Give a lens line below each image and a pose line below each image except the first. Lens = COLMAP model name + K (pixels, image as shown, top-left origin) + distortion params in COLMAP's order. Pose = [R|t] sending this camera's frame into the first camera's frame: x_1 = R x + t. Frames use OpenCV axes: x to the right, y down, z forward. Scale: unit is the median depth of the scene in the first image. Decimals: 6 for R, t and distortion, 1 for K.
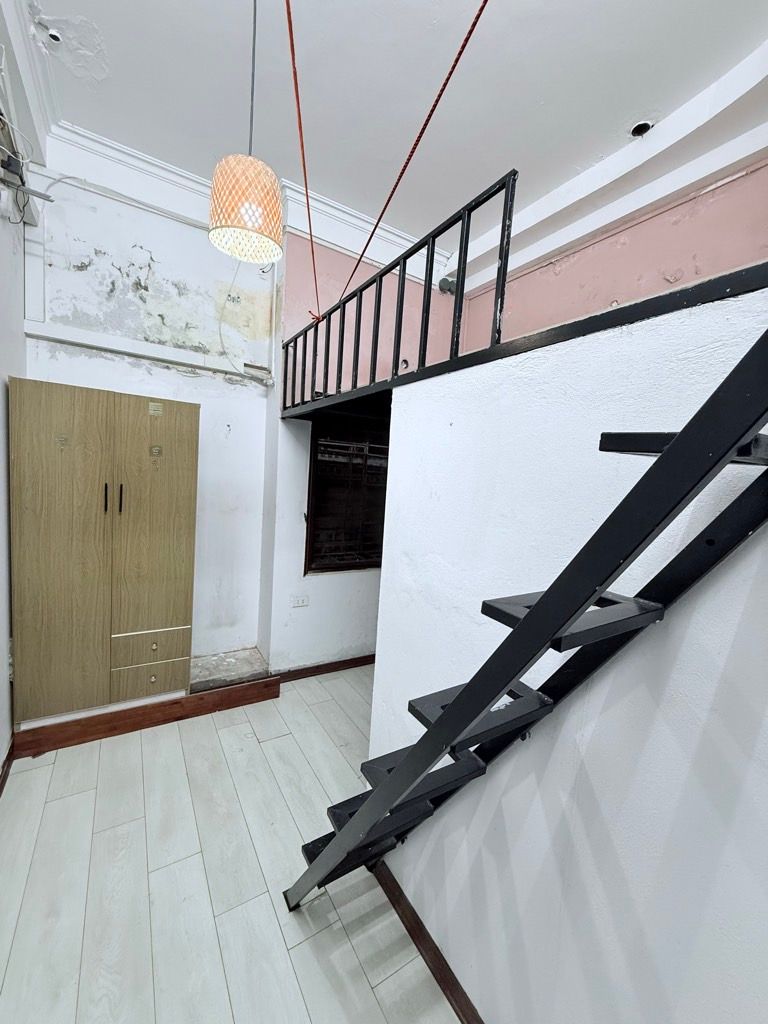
lens RADIAL K [[406.6, 0, 383.6], [0, 406.6, 510.9], [0, 0, 1]] dist [0.001036, 0.000129]
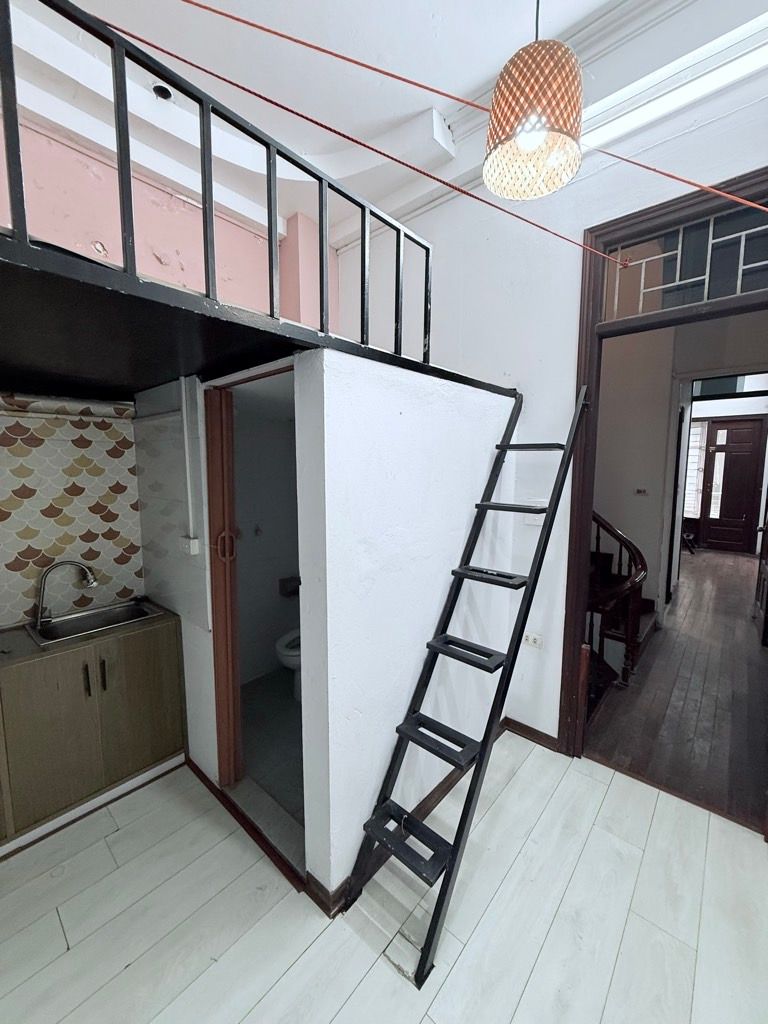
lens RADIAL K [[406.6, 0, 382.5], [0, 406.6, 506.9], [0, 0, 1]] dist [0.001036, 0.000129]
pose [[-0.282824, -0.171338, 0.943745, -0.881642], [0.072422, 0.977293, 0.199133, -0.166901], [-0.956434, 0.124668, -0.263993, 1.250687]]
